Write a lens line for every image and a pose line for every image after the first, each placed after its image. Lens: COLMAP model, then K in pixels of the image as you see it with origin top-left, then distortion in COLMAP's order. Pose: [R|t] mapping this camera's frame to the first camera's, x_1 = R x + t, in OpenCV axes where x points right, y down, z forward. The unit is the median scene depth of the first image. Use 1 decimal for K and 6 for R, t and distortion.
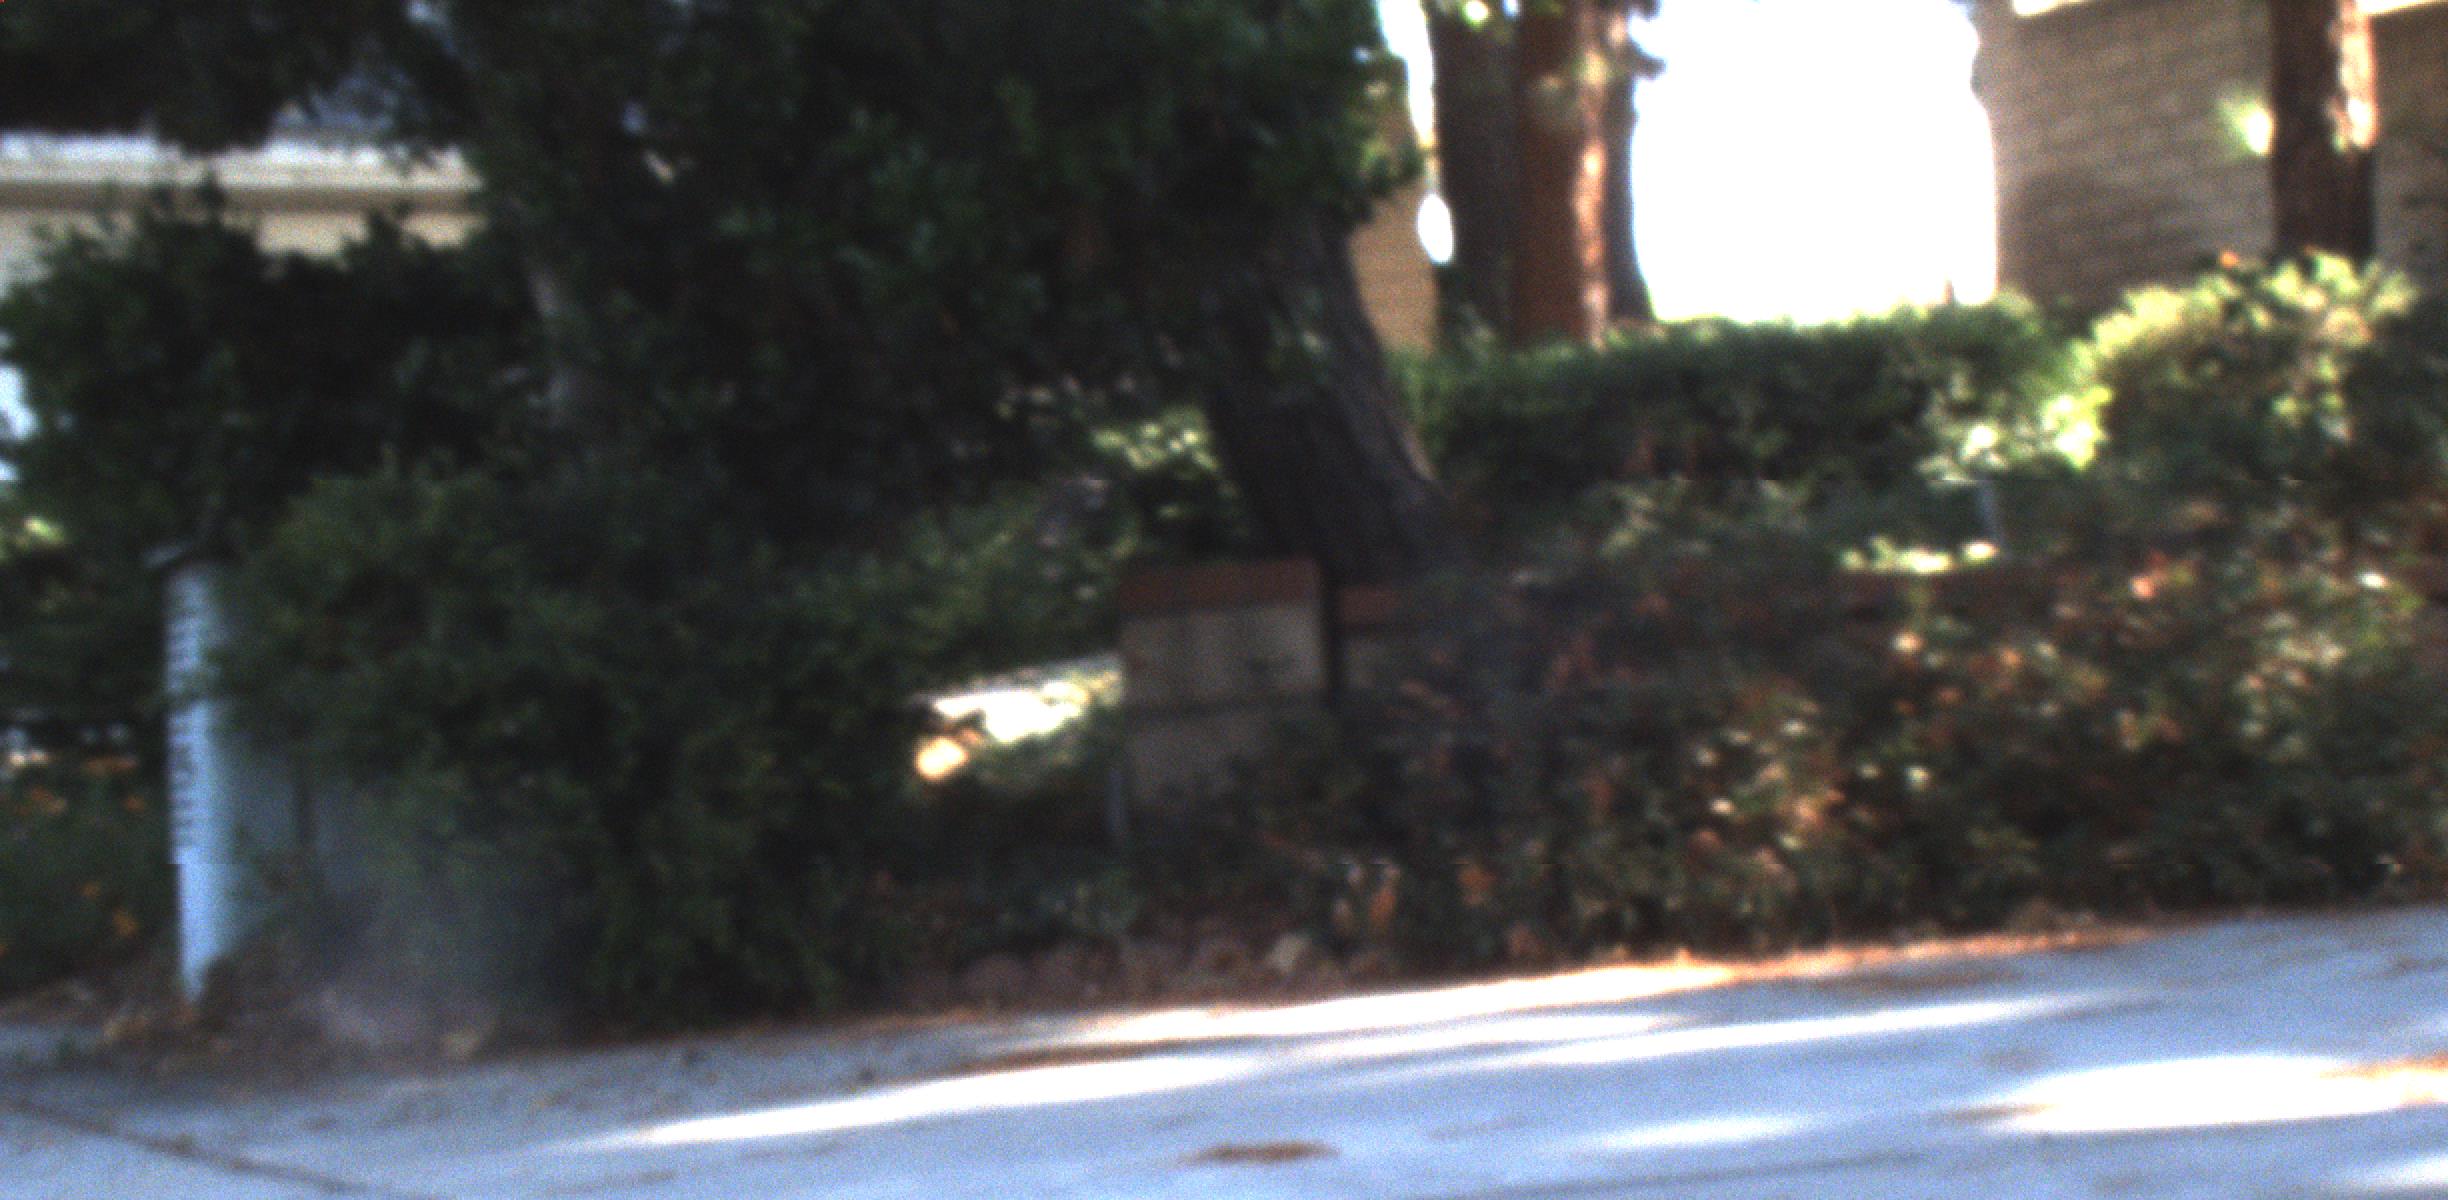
lens RADIAL K [[5305.8, 0, 1222.5], [0, 5305.8, 633.4], [0, 0, 1]] dist [0.447356, 0.346567]
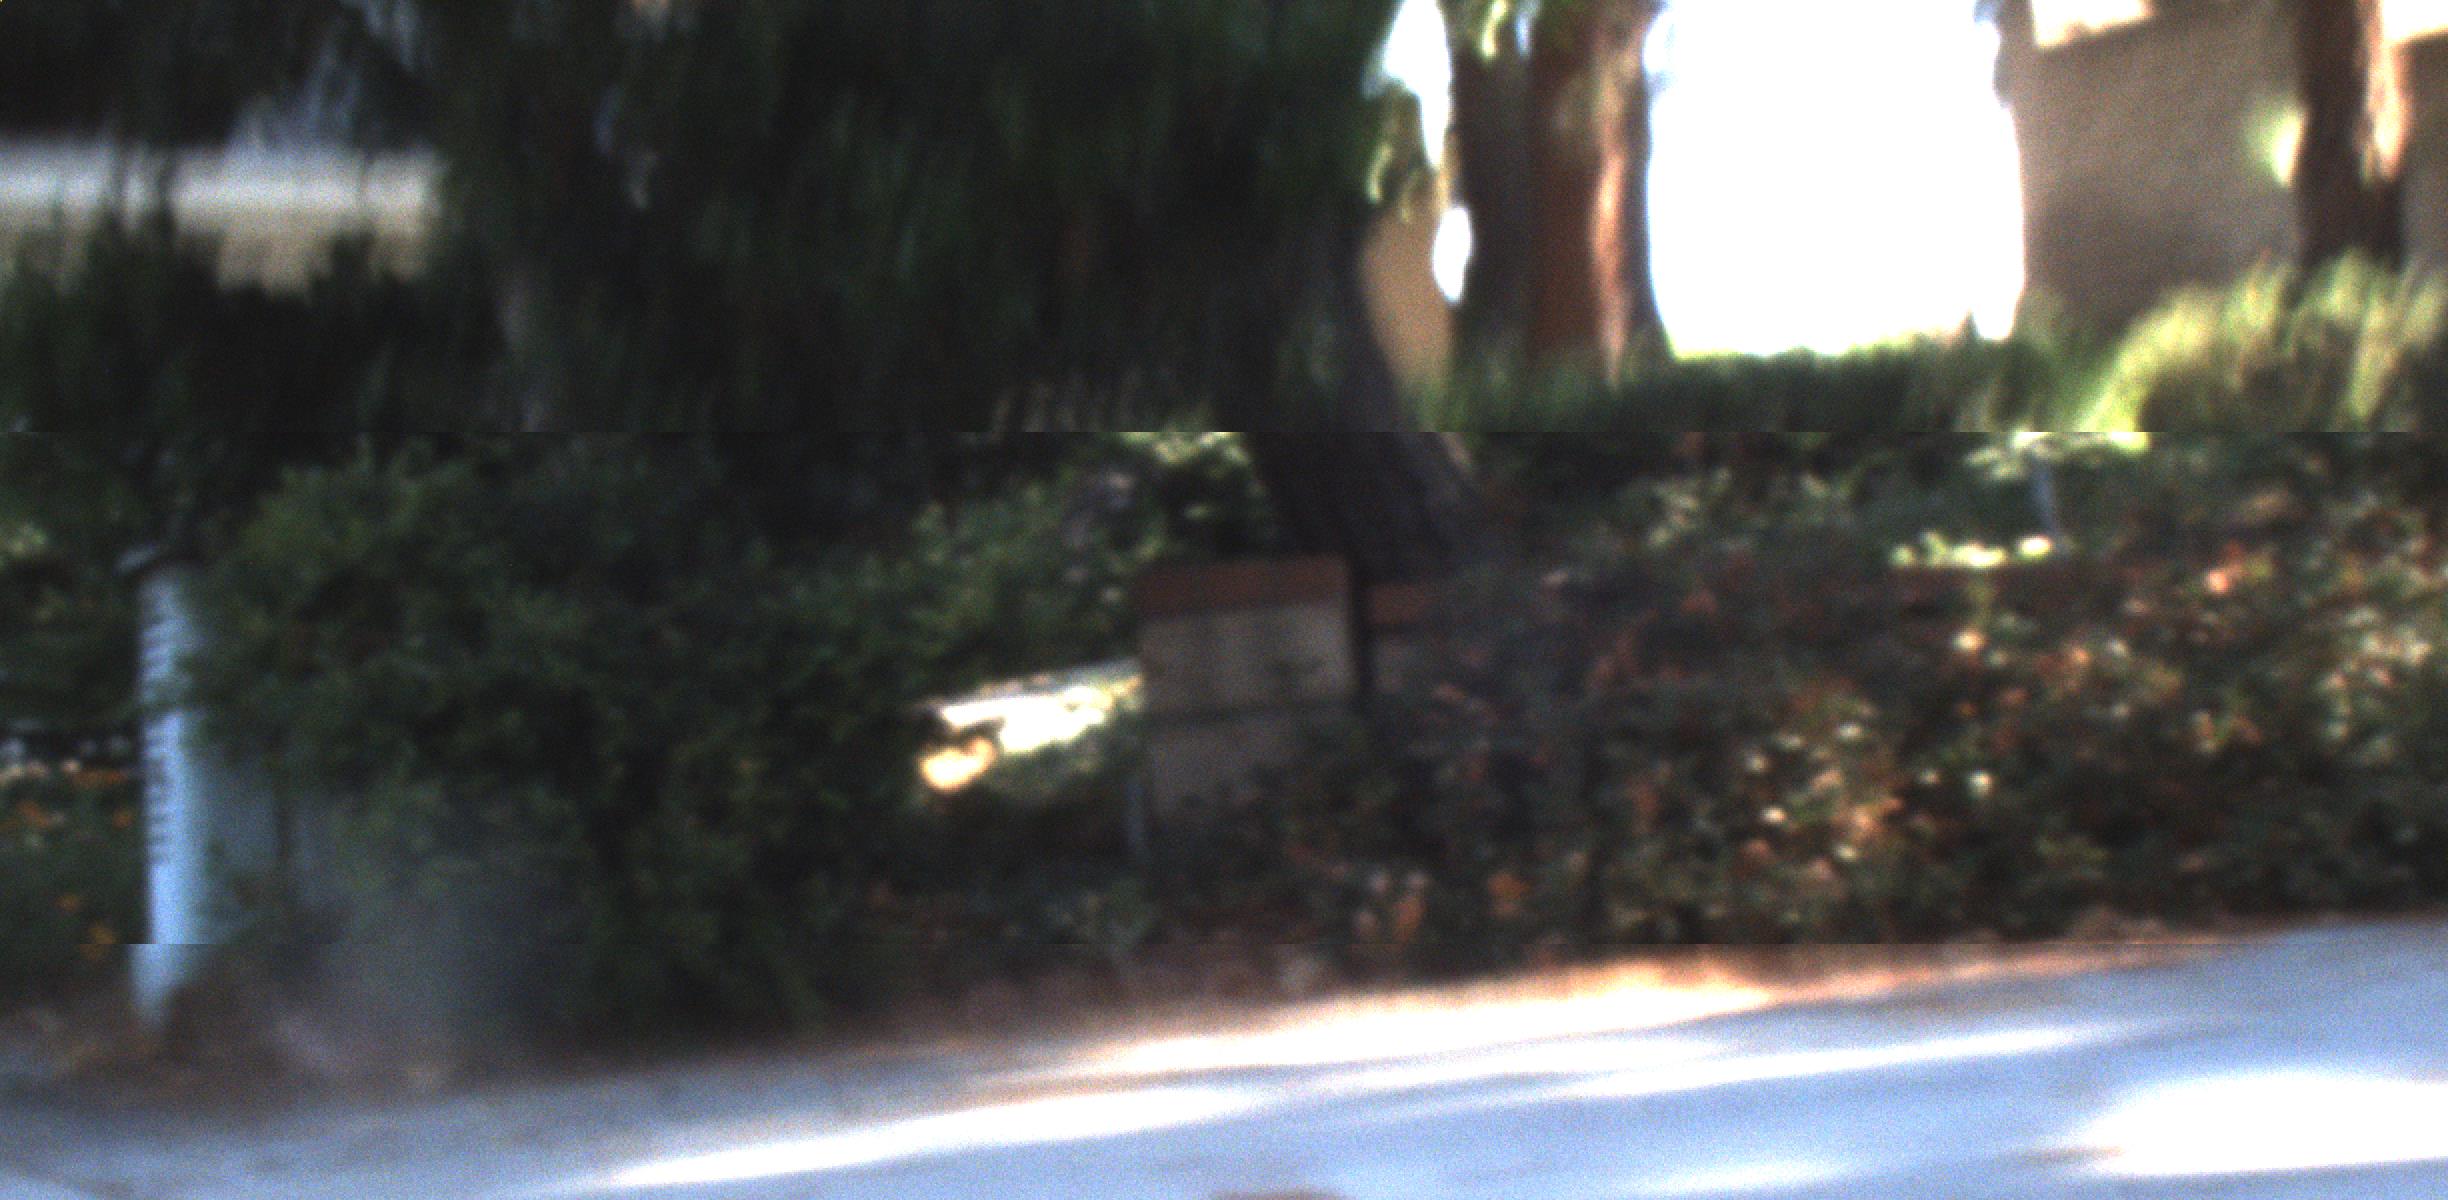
lens RADIAL K [[5022.9, 0, 1224.0], [0, 5022.9, 600.0], [0, 0, 1]] dist [0.197197, 0.092976]
pose [[0.999956, -0.004825, -0.008034, 0.003569], [0.004759, 0.999954, -0.008271, 0.001242], [0.008074, 0.008232, 0.999934, 0.106772]]
